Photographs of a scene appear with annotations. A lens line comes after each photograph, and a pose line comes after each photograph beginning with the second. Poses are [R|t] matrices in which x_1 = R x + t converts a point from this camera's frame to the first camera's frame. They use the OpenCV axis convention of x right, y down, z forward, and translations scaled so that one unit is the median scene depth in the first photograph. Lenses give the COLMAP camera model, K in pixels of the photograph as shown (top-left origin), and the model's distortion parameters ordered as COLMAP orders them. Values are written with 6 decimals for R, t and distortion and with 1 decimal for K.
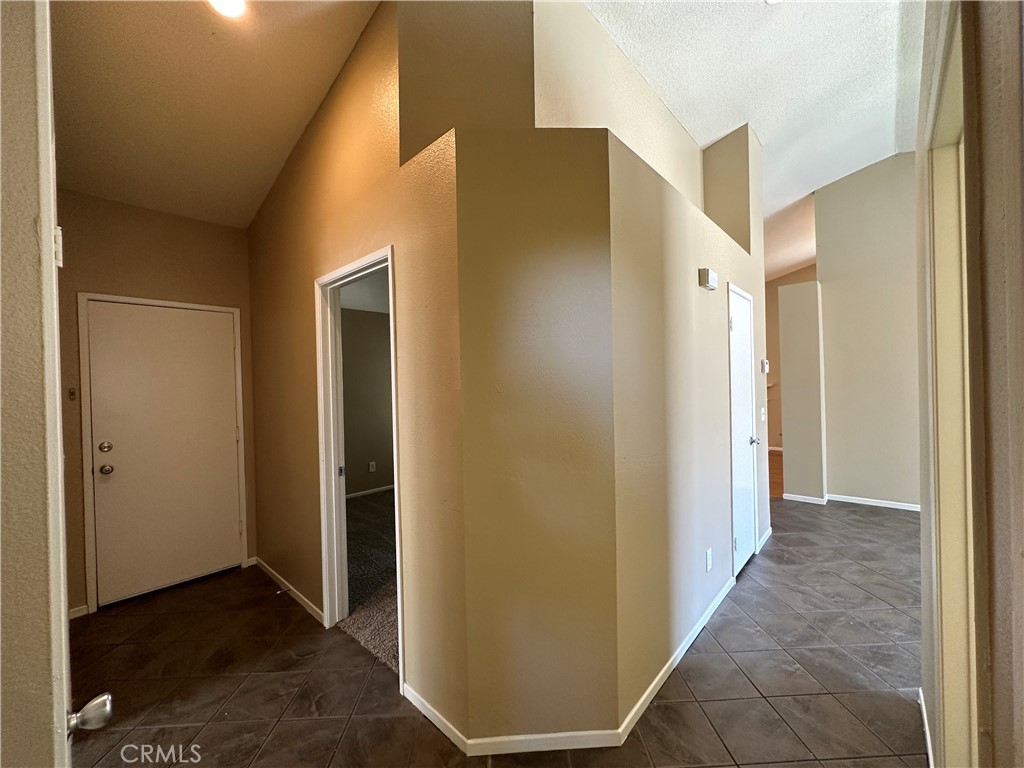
lens RADIAL K [[407.9, 0, 511.1], [0, 407.9, 385.5], [0, 0, 1]] dist [-0.001020, -0.000171]
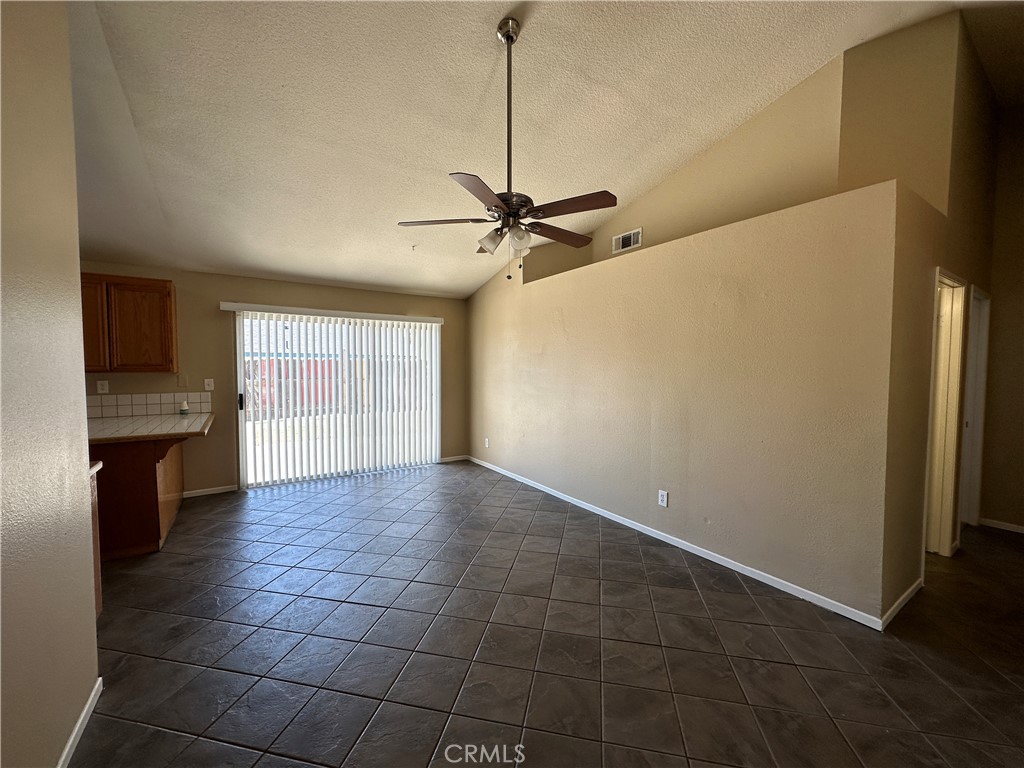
lens RADIAL K [[407.9, 0, 511.1], [0, 407.9, 385.5], [0, 0, 1]] dist [-0.001020, -0.000171]
pose [[-0.970834, 0.011068, 0.239496, 1.478971], [0.022111, 0.998810, 0.043470, -0.049206], [-0.238730, 0.047497, -0.969924, 2.008745]]
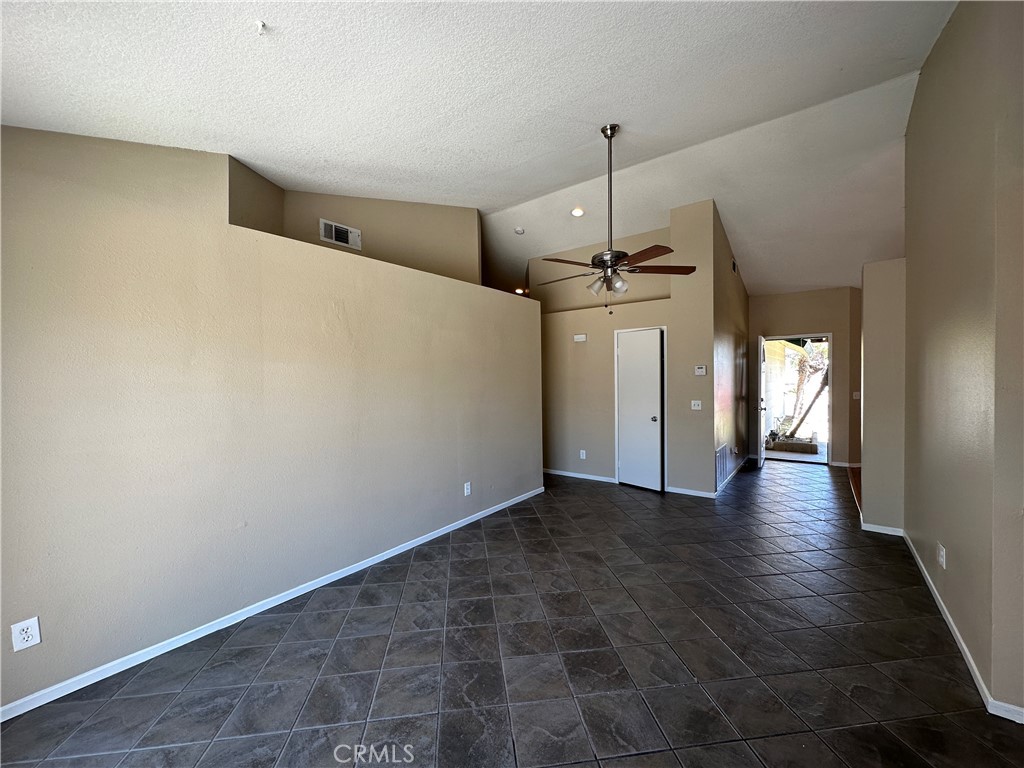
lens RADIAL K [[409.2, 0, 512.0], [0, 409.2, 384.0], [0, 0, 1]] dist [0.029164, -0.000024]
pose [[0.090834, 0.040652, -0.995036, 3.177924], [0.011383, 0.999059, 0.041856, -0.105660], [0.995801, -0.015128, 0.090286, 0.443692]]
